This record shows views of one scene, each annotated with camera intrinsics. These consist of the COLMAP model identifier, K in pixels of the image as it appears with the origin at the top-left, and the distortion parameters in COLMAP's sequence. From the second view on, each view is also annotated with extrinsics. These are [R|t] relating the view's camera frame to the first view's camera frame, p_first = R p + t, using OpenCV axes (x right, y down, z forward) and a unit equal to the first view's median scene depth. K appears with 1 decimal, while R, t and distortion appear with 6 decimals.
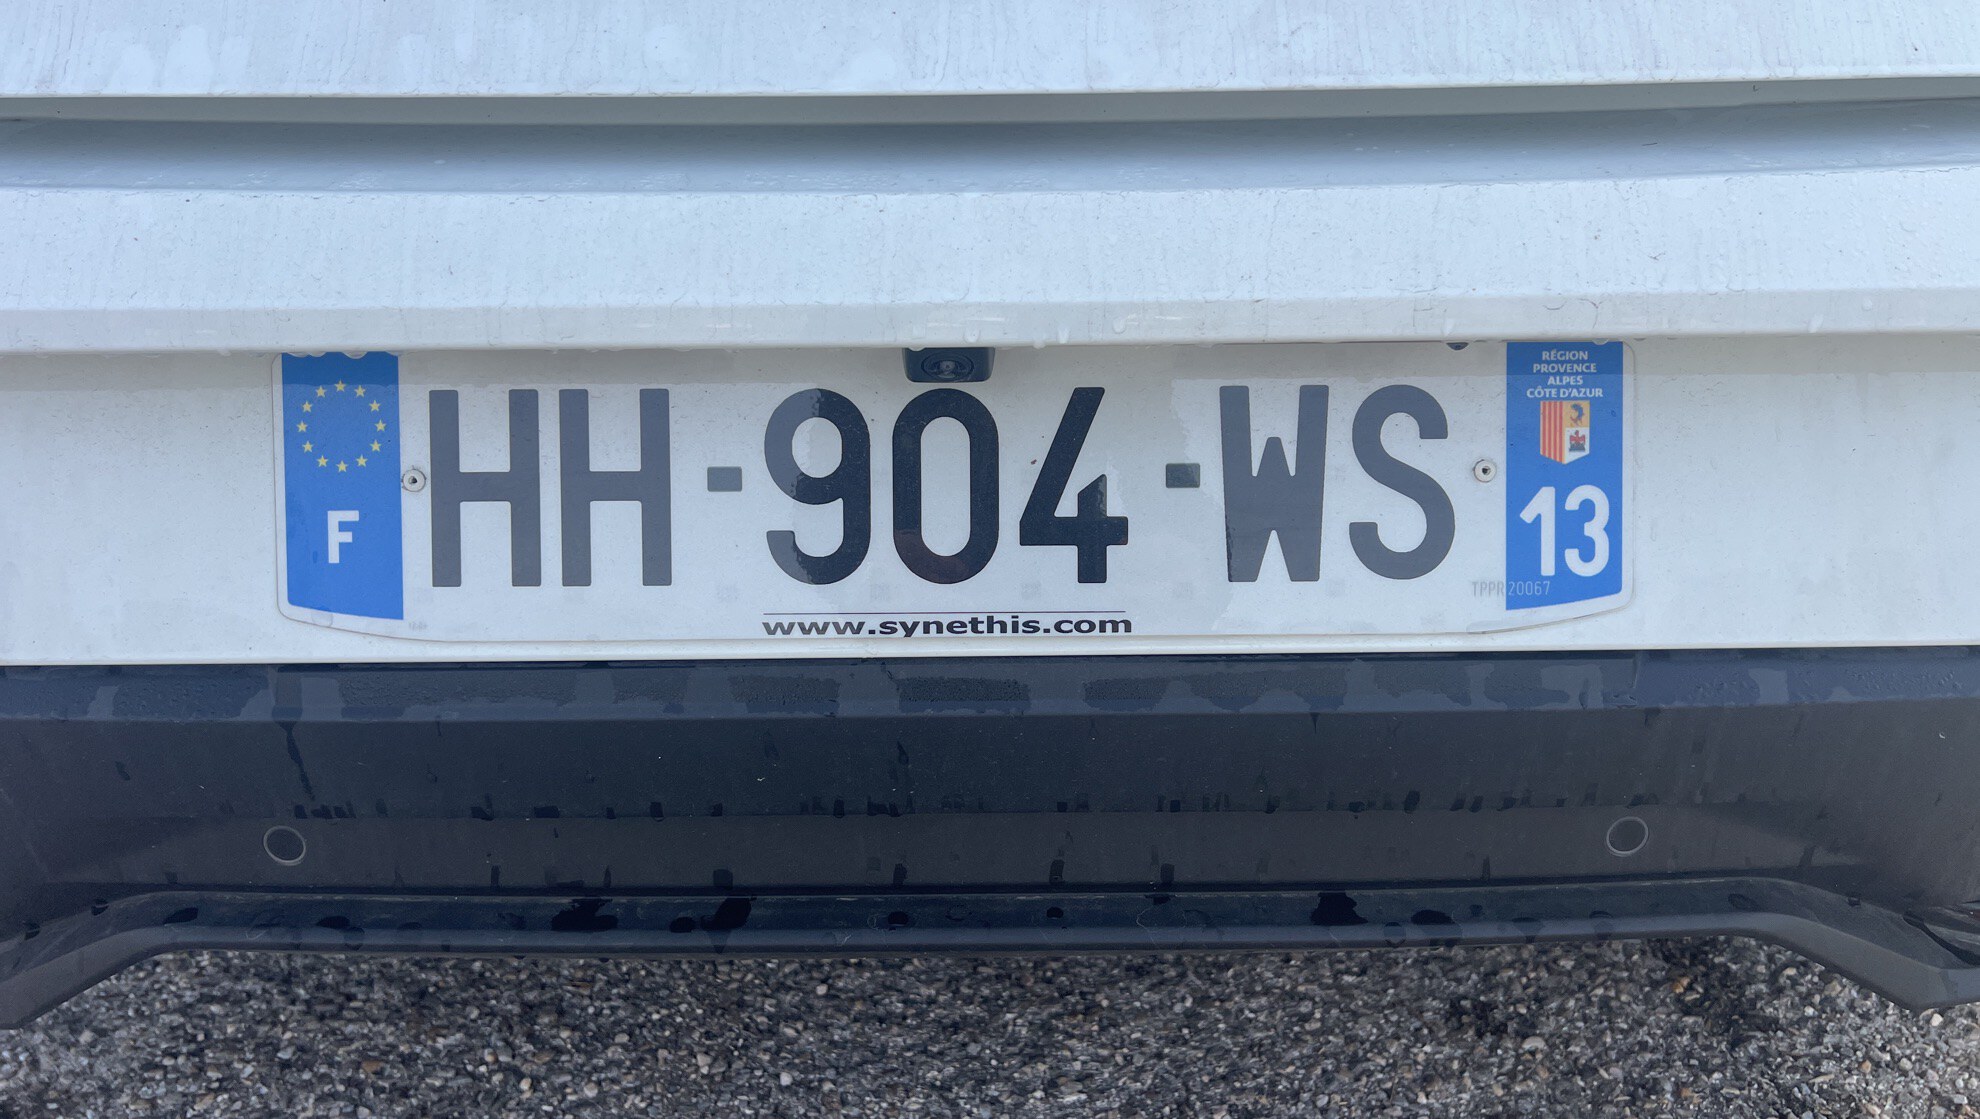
lens RADIAL K [[1753.6, 0, 995.5], [0, 1753.6, 574.5], [0, 0, 1]] dist [0.053113, -0.011681]
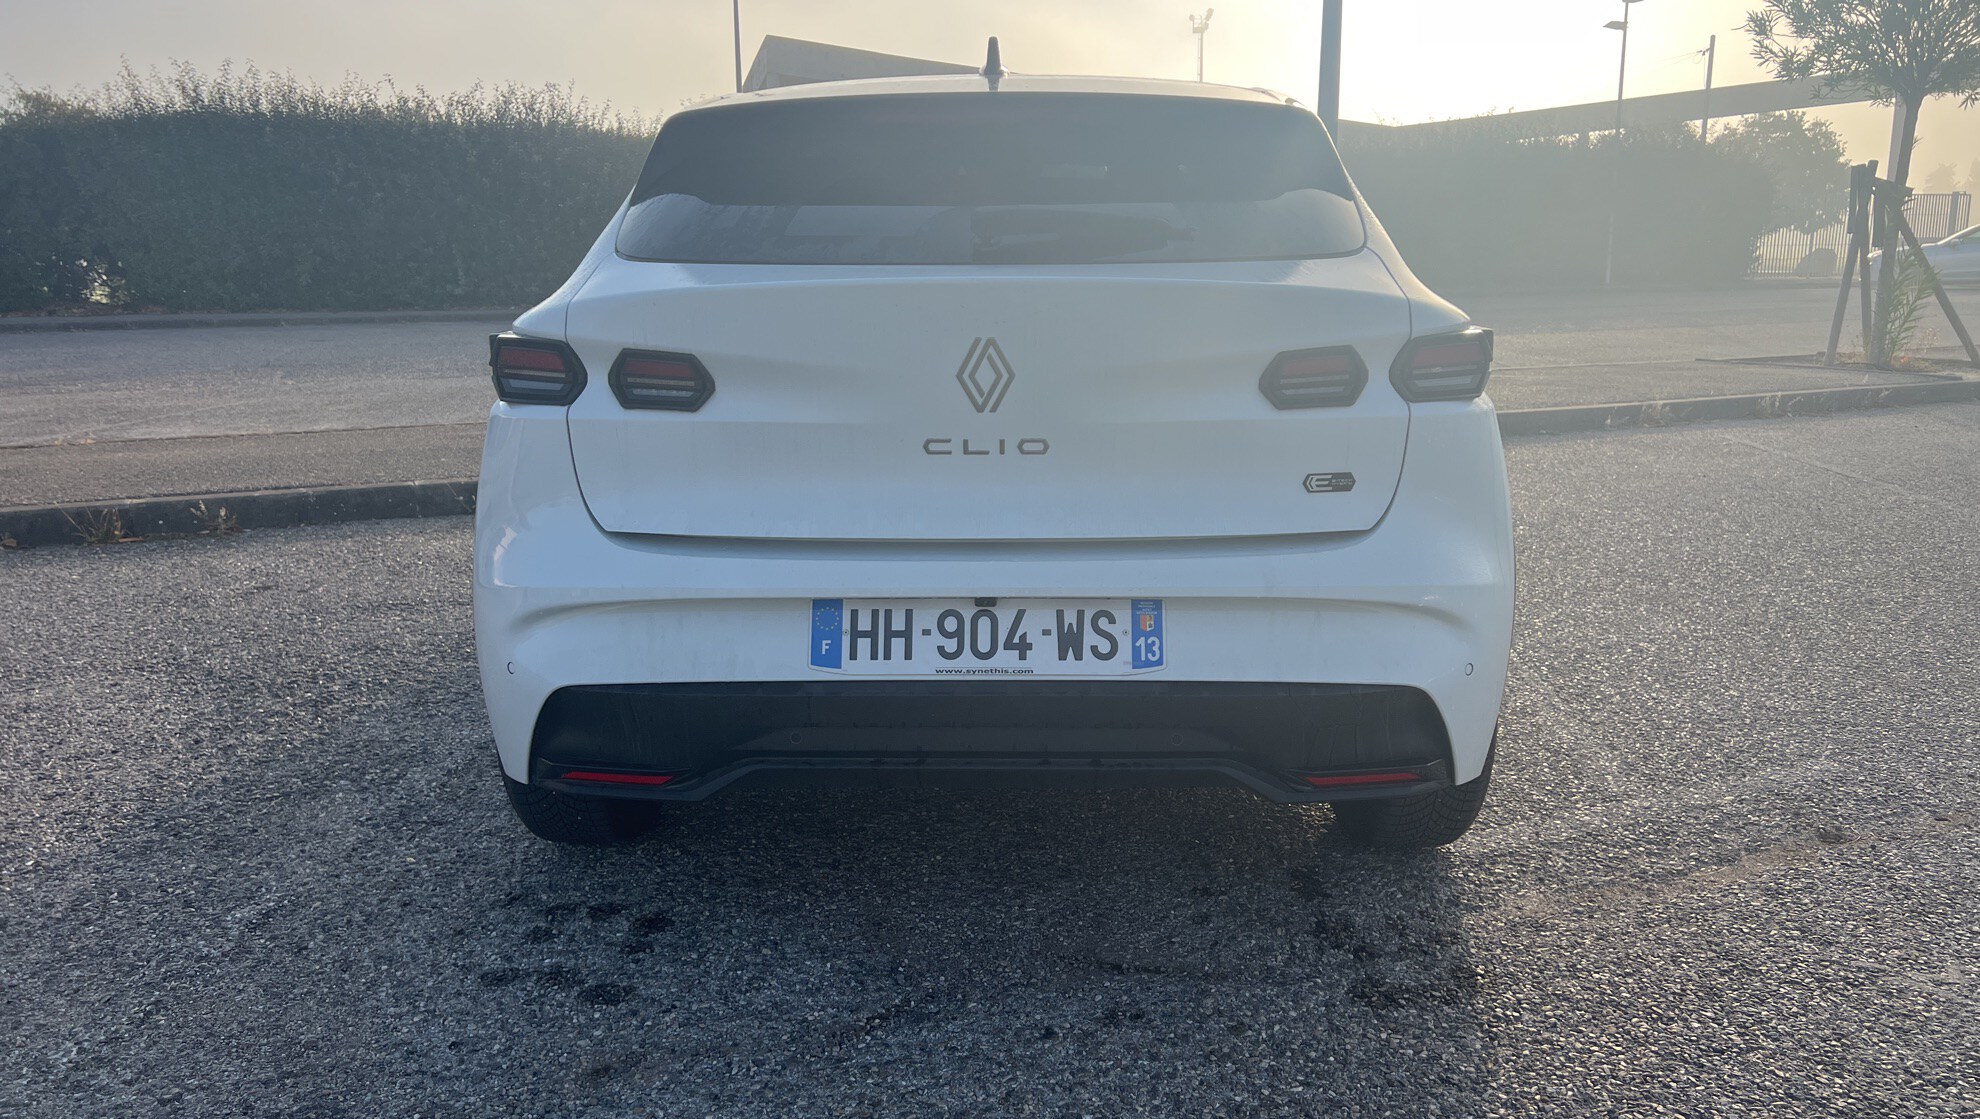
lens RADIAL K [[1489.3, 0, 985.3], [0, 1489.3, 554.3], [0, 0, 1]] dist [0.071365, -0.086056]
pose [[0.999730, 0.008294, -0.021728, 0.042688], [-0.012138, 0.982989, -0.183261, 0.370126], [0.019838, 0.183475, 0.982824, -2.207567]]
